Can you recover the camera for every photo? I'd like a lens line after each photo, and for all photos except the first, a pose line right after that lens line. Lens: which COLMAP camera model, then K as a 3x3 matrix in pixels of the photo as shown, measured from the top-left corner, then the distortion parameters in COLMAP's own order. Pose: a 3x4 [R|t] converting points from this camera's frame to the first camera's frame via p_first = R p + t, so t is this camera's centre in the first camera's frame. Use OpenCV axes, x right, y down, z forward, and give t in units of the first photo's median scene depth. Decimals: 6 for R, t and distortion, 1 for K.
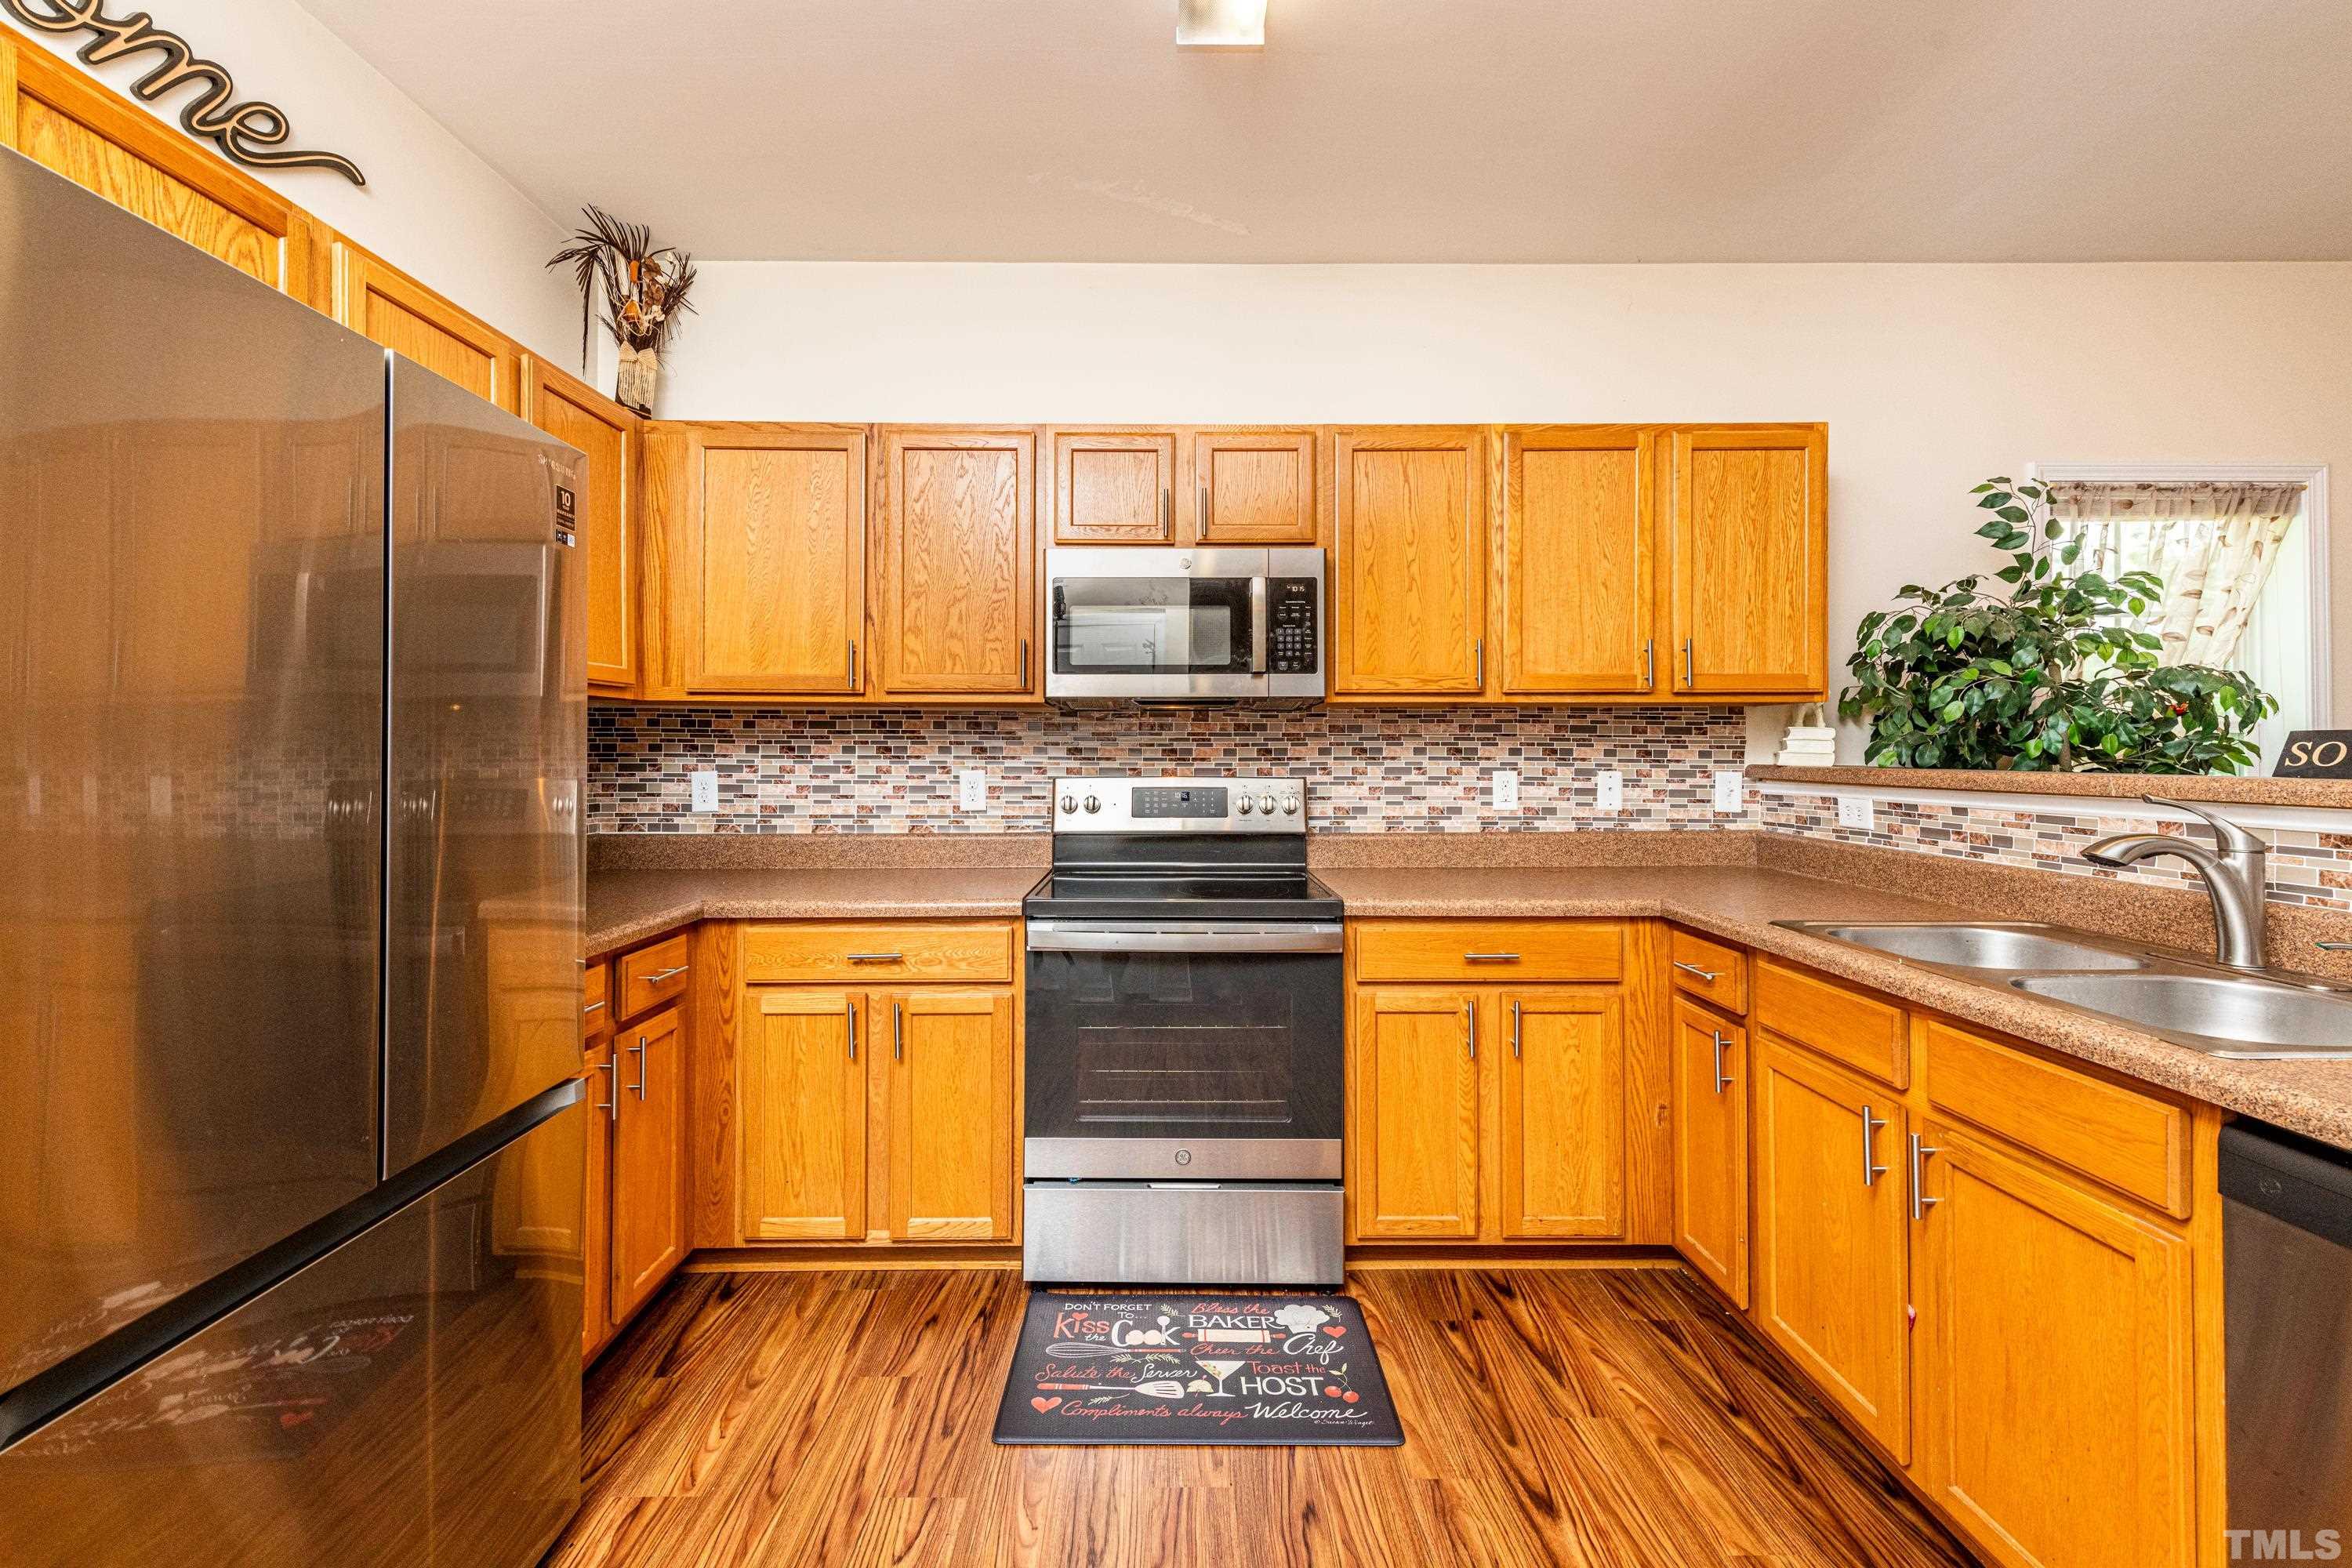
lens RADIAL K [[928.5, 0, 1167.1], [0, 928.5, 747.3], [0, 0, 1]] dist [0.013264, -0.005892]
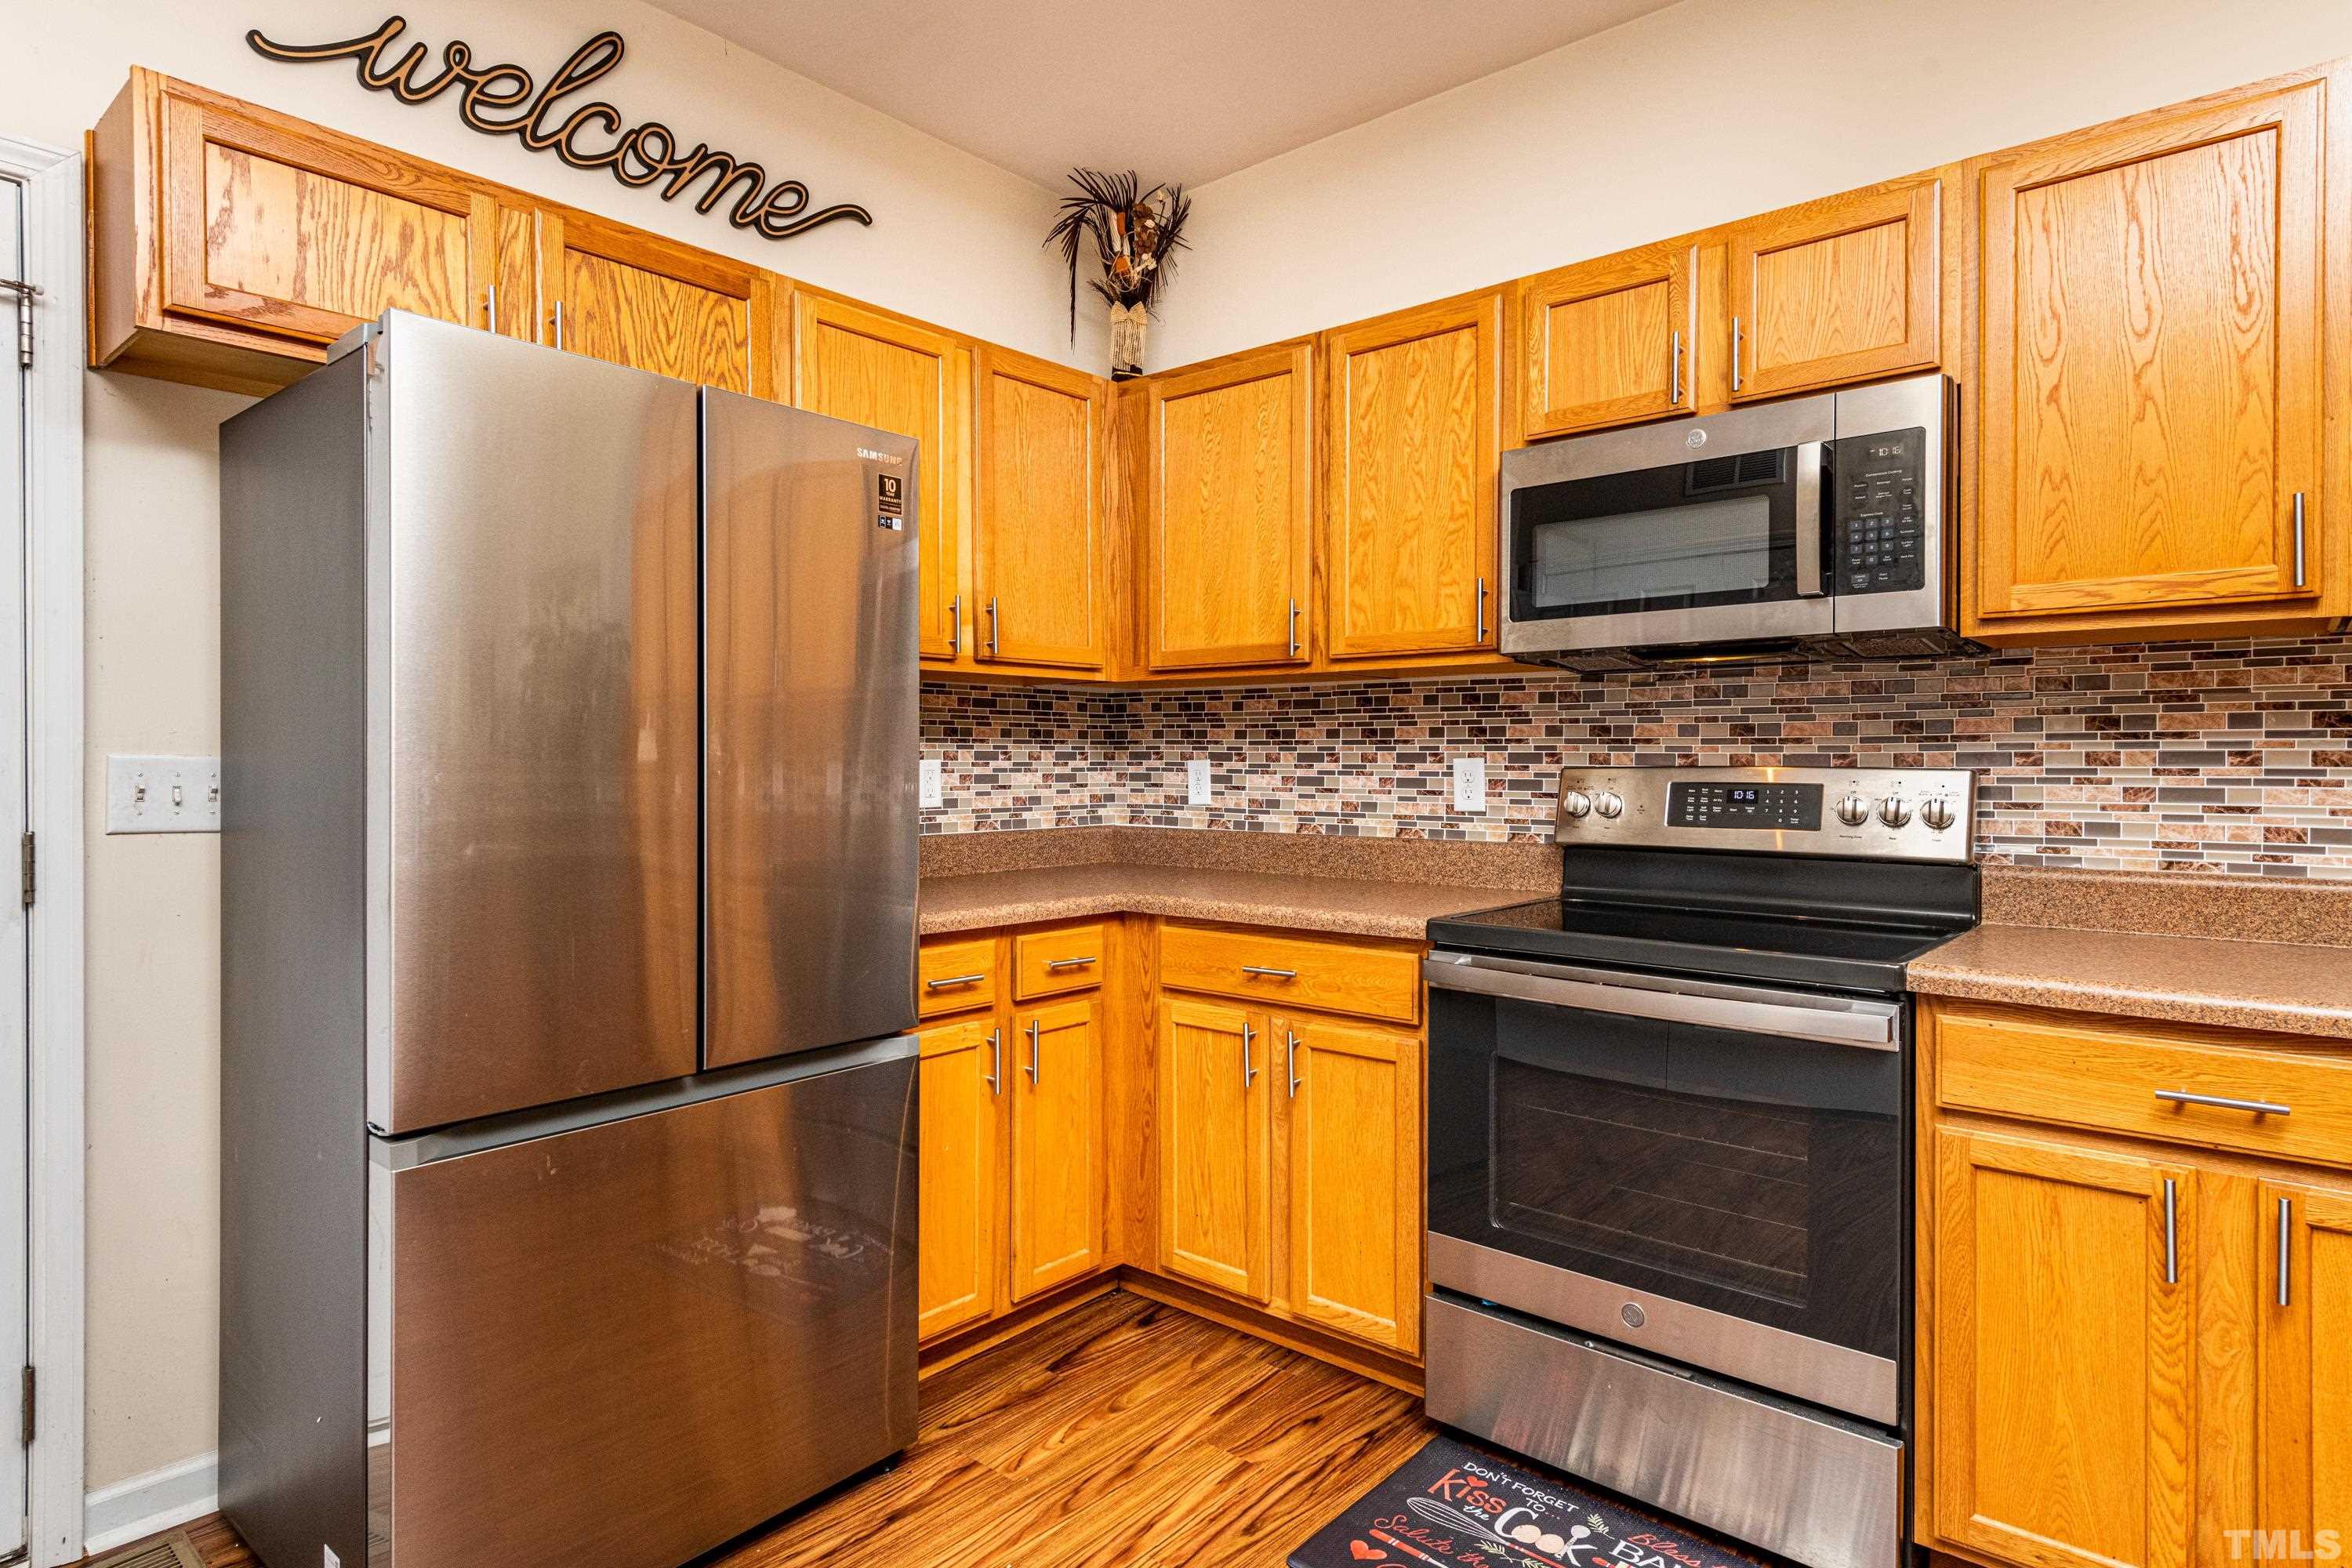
lens RADIAL K [[1271.0, 0, 1181.0], [0, 1271.0, 771.9], [0, 0, 1]] dist [0.014943, -0.002355]
pose [[0.757847, 0.005476, -0.652409, 0.326135], [0.004820, 0.999890, 0.013992, 0.022867], [0.652414, -0.013749, 0.757738, 0.067258]]
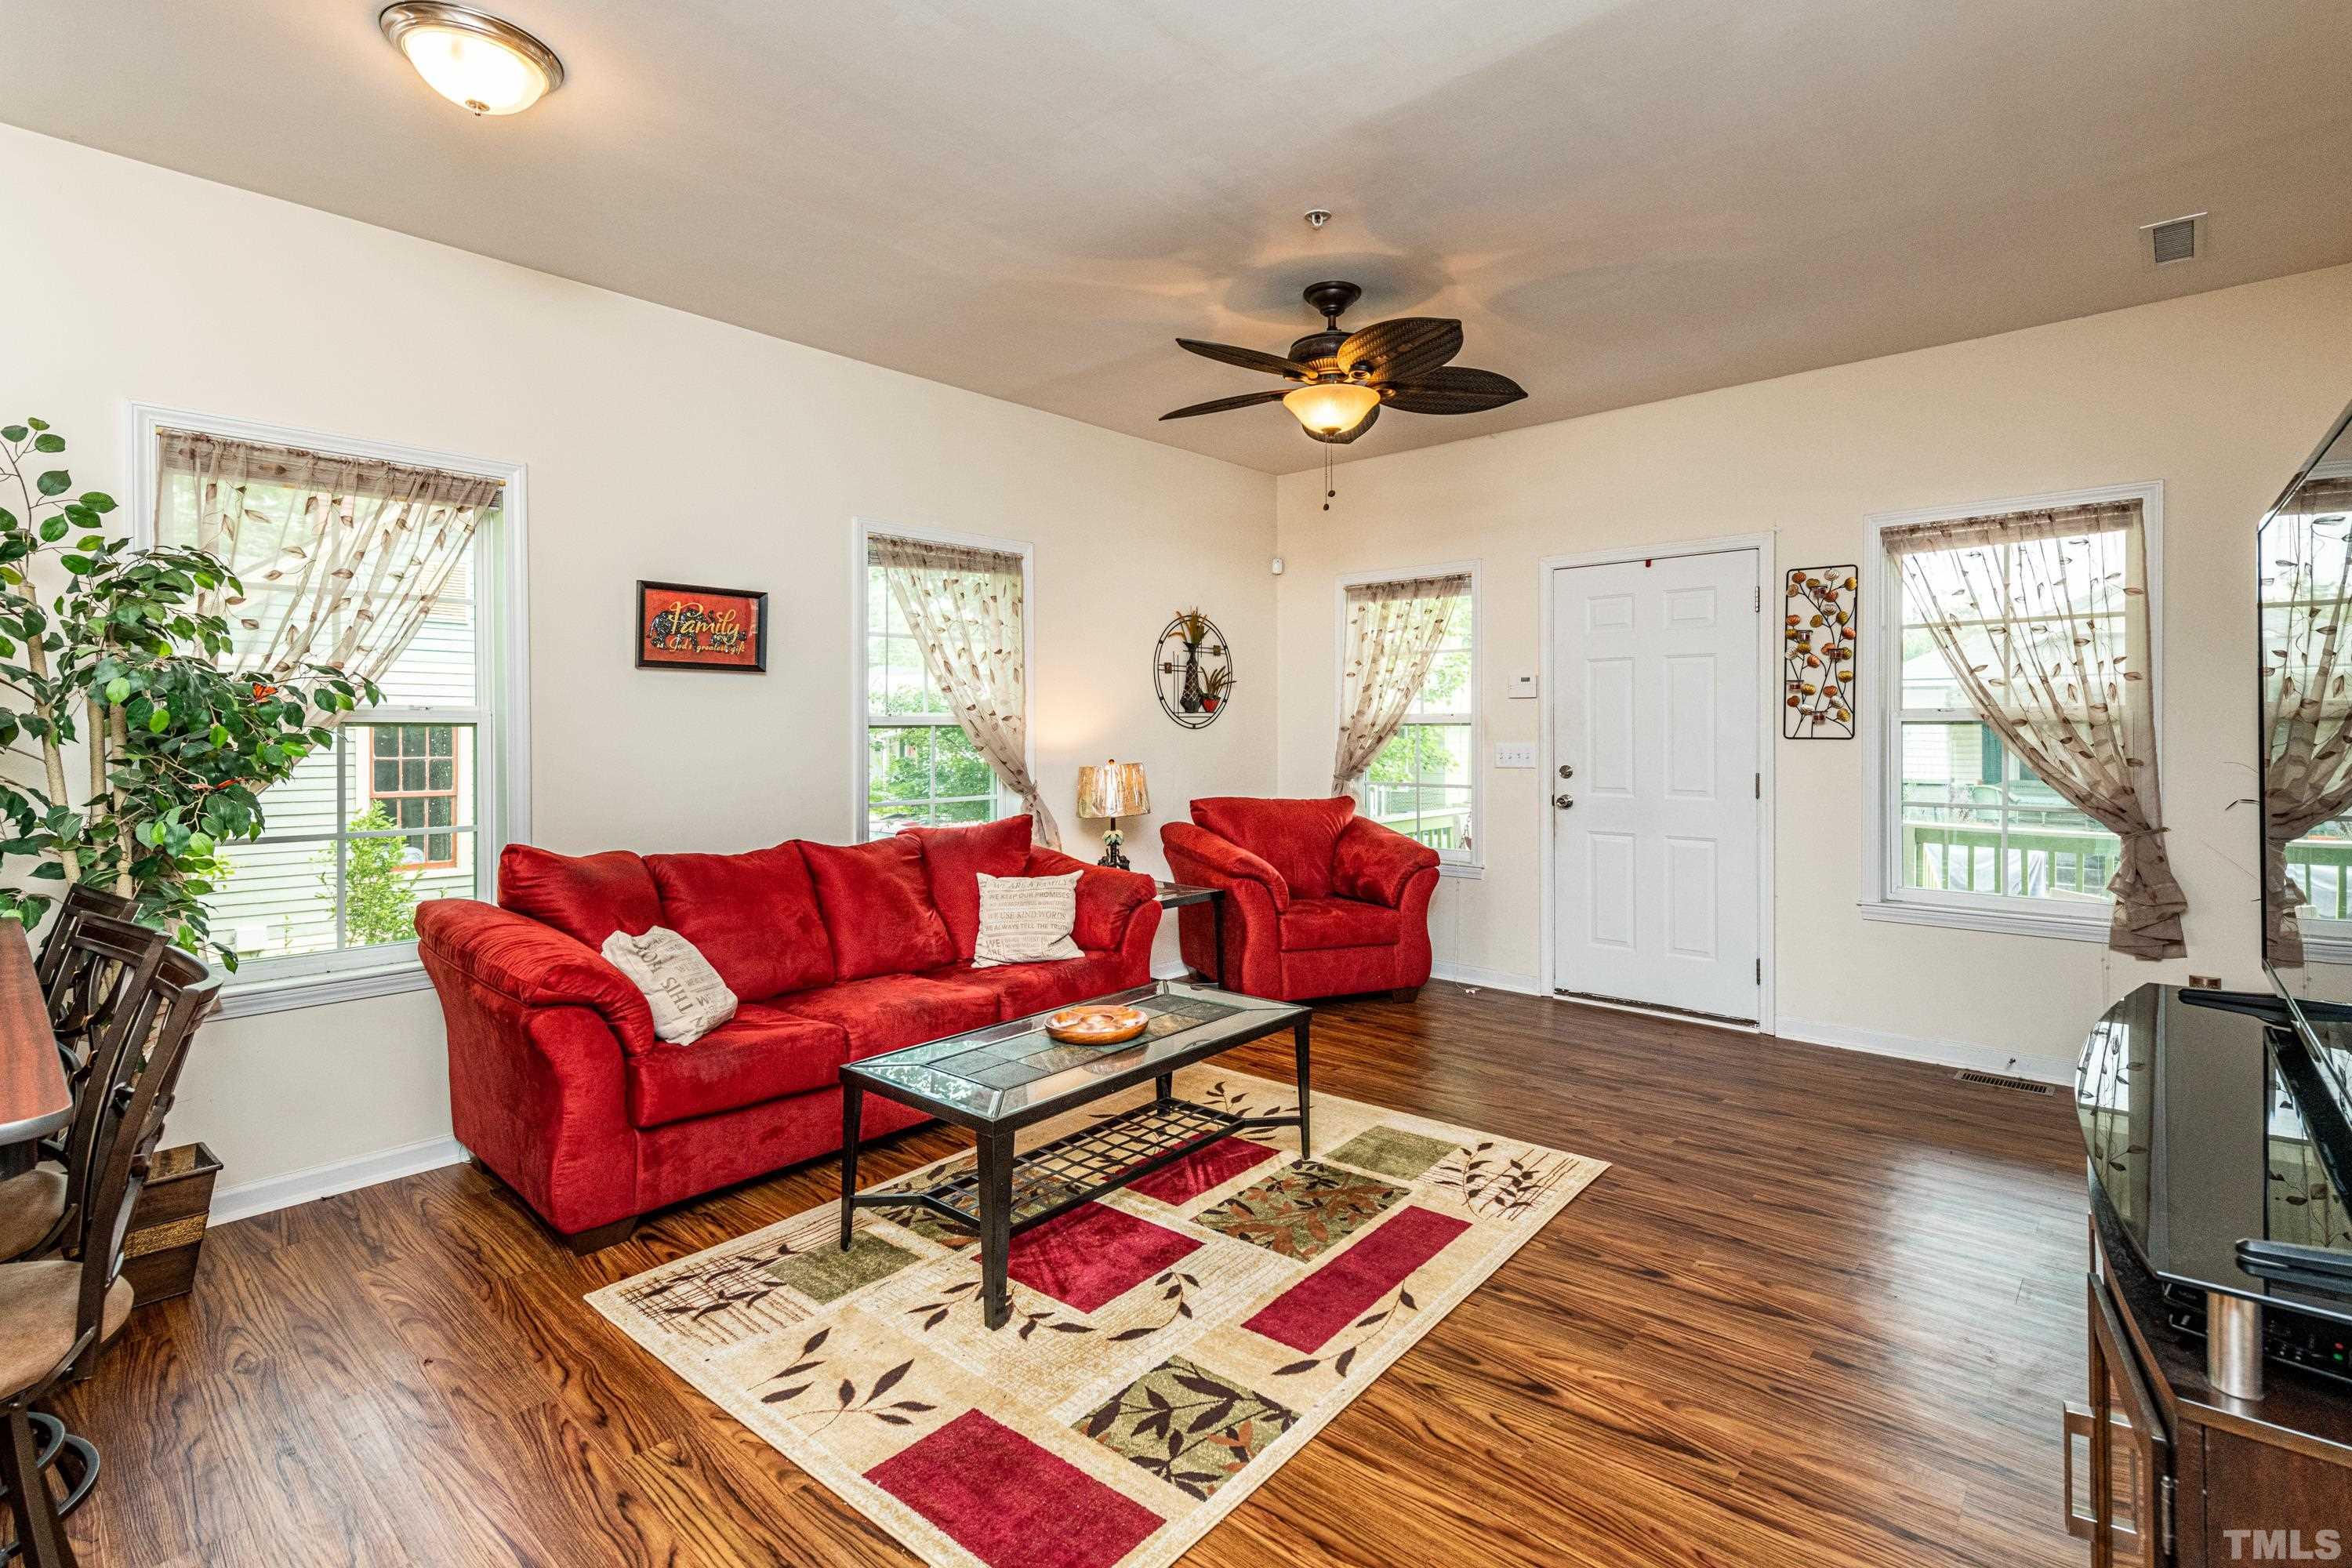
lens RADIAL K [[1092.4, 0, 1212.8], [0, 1092.4, 734.4], [0, 0, 1]] dist [0.037206, -0.021016]
pose [[0.662792, -0.006983, 0.748771, 0.924145], [-0.003356, 0.999919, 0.012296, -0.023164], [-0.748796, -0.010663, 0.662715, -0.437822]]
